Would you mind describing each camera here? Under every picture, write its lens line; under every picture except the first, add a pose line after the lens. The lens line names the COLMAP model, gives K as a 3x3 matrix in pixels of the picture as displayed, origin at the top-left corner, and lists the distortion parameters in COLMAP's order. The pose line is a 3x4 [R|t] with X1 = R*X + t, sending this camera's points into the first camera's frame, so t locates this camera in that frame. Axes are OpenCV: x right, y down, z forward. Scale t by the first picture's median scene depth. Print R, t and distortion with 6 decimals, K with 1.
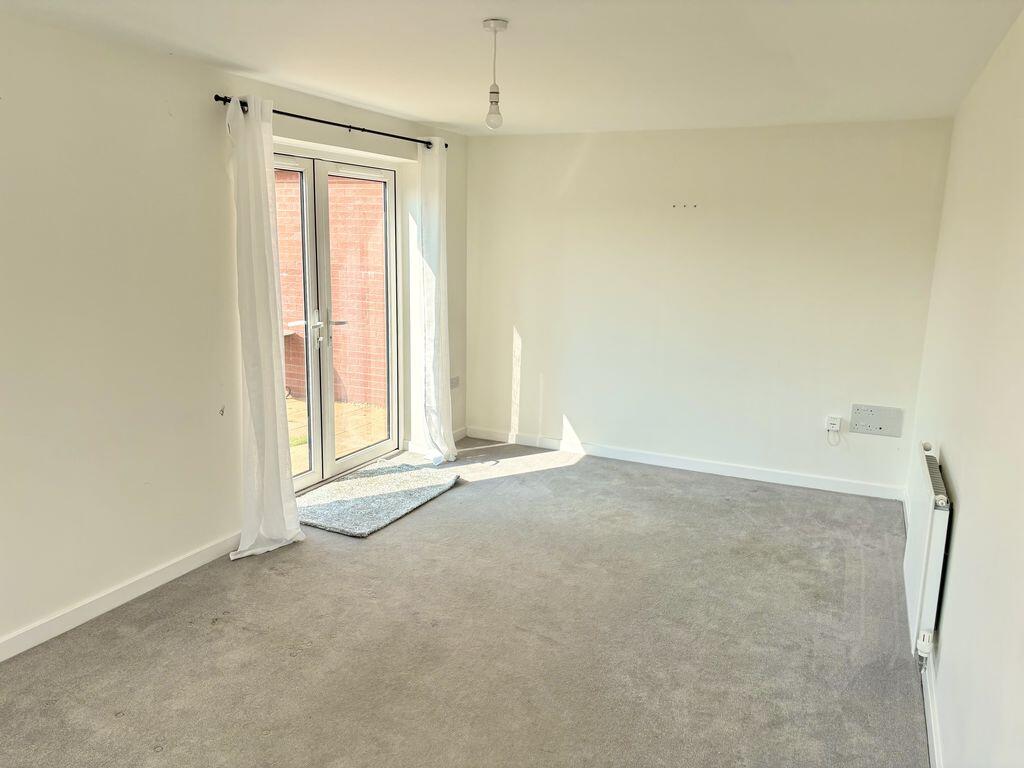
lens RADIAL K [[766.4, 0, 520.0], [0, 766.4, 386.2], [0, 0, 1]] dist [0.043614, -0.022042]
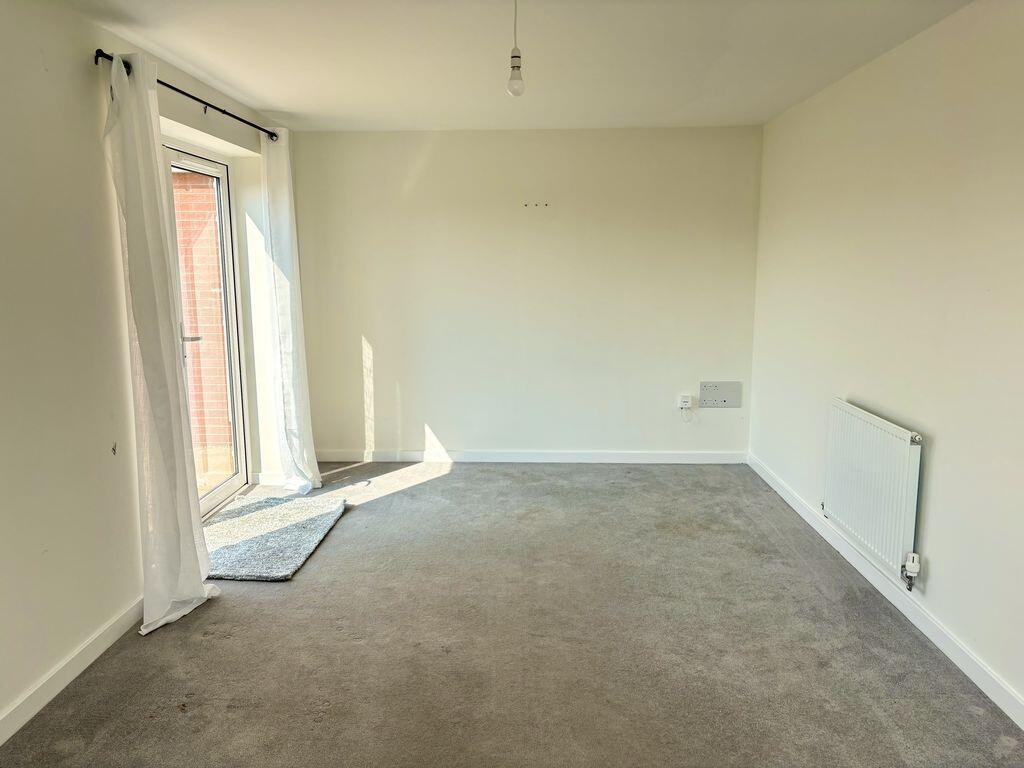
lens RADIAL K [[766.4, 0, 512.0], [0, 766.4, 379.0], [0, 0, 1]] dist [0.043614, -0.022042]
pose [[0.924293, -0.087150, 0.371602, -0.233260], [0.102161, 0.994549, -0.020859, 0.015242], [-0.367759, 0.057243, 0.928158, 0.085195]]
